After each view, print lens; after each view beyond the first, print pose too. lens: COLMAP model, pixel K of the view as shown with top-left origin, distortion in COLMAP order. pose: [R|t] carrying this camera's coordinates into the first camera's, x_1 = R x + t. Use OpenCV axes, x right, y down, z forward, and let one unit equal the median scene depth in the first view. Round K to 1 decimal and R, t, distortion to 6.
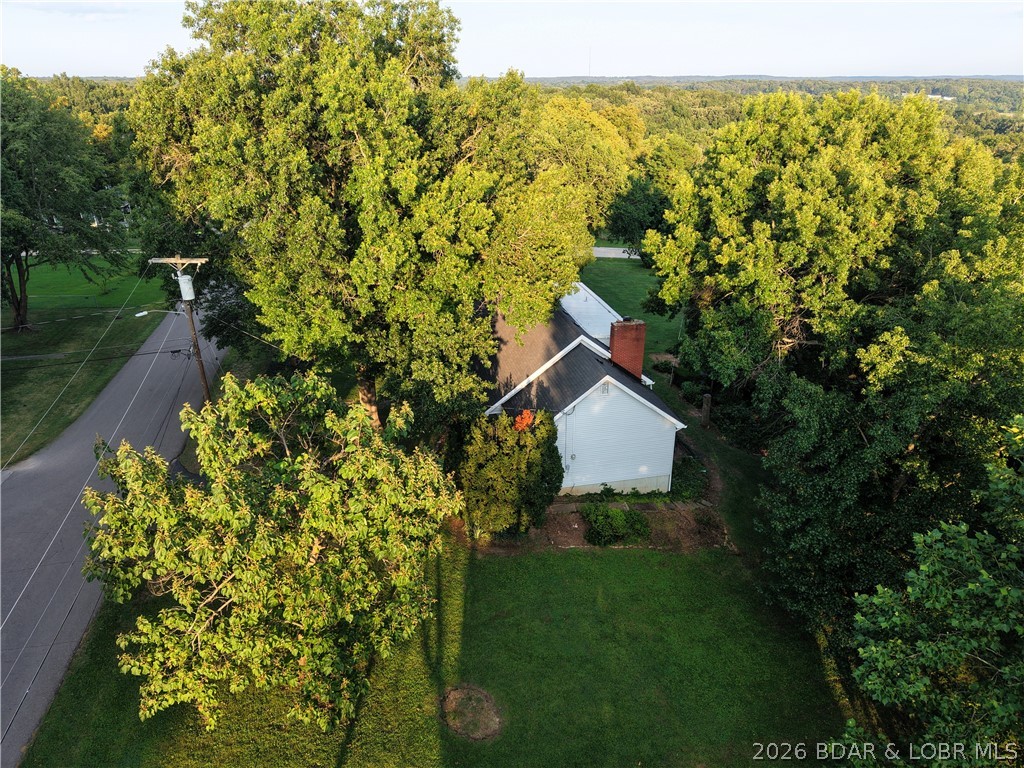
lens RADIAL K [[687.1, 0, 514.1], [0, 687.1, 385.4], [0, 0, 1]] dist [0.036024, -0.035704]
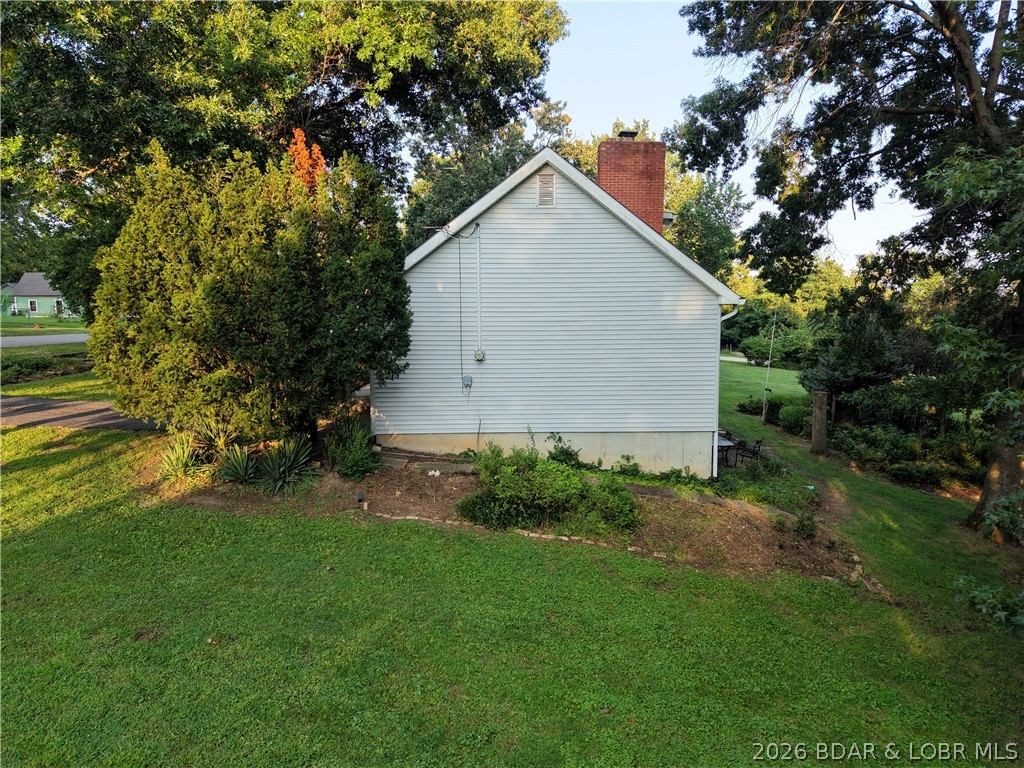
lens RADIAL K [[687.1, 0, 512.9], [0, 687.1, 384.1], [0, 0, 1]] dist [0.036024, -0.035704]
pose [[0.982323, 0.027730, -0.185130, 0.199911], [-0.081024, 0.954513, -0.286949, 0.260404], [0.168752, 0.296877, 0.939887, 0.615232]]
